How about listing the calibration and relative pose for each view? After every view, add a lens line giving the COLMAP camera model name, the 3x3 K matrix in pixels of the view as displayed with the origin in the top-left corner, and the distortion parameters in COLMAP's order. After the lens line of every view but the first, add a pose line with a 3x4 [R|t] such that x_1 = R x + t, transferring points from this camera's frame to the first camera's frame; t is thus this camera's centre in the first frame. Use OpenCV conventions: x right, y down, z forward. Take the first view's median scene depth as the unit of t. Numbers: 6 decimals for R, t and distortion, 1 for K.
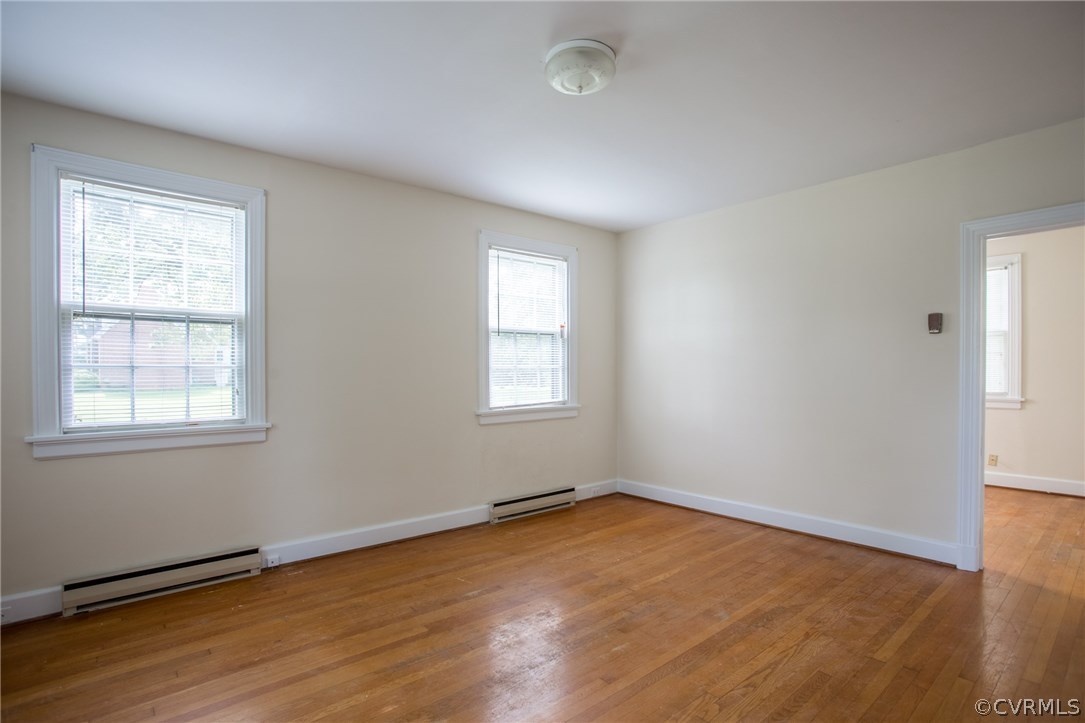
lens RADIAL K [[539.9, 0, 541.0], [0, 539.9, 371.0], [0, 0, 1]] dist [-0.024872, 0.004709]
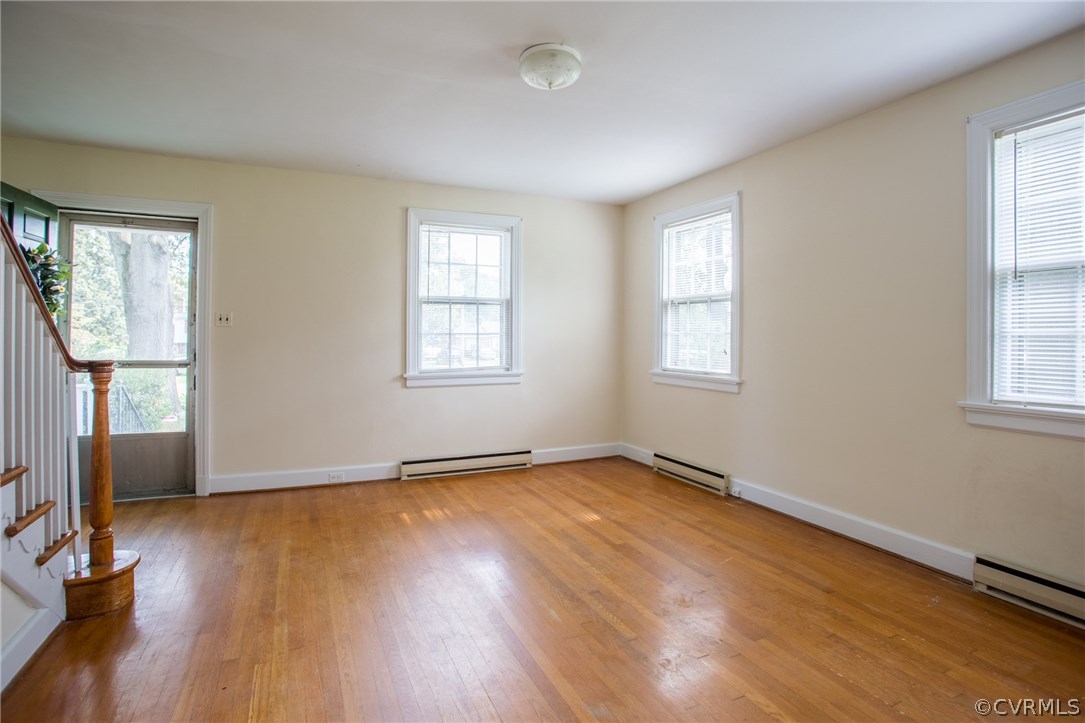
lens RADIAL K [[539.9, 0, 572.1], [0, 539.9, 338.6], [0, 0, 1]] dist [-0.024872, 0.004709]
pose [[-0.211132, -0.004726, -0.977446, 0.807330], [-0.024483, 0.999700, 0.000454, 0.013951], [0.977151, 0.024027, -0.211185, 0.915657]]
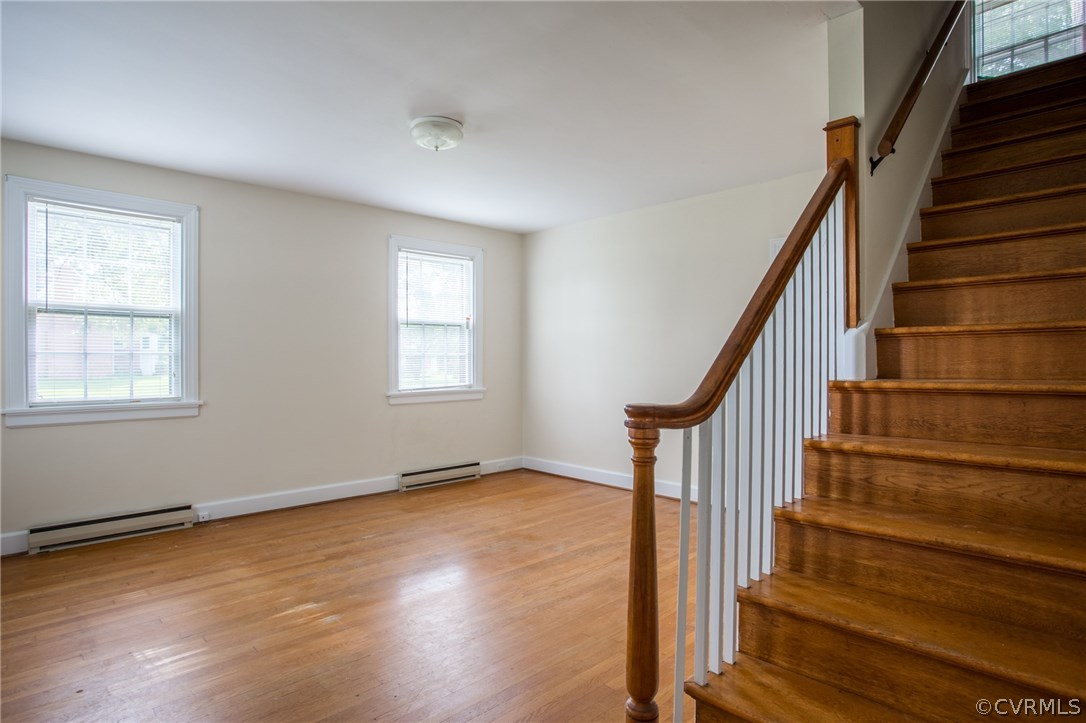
lens RADIAL K [[585.0, 0, 525.6], [0, 585.0, 358.9], [0, 0, 1]] dist [-0.007403, 0.002186]
pose [[0.999341, 0.002410, 0.036209, 0.174214], [-0.002367, 0.999996, -0.001233, 0.003442], [-0.036212, 0.001146, 0.999343, -0.338558]]
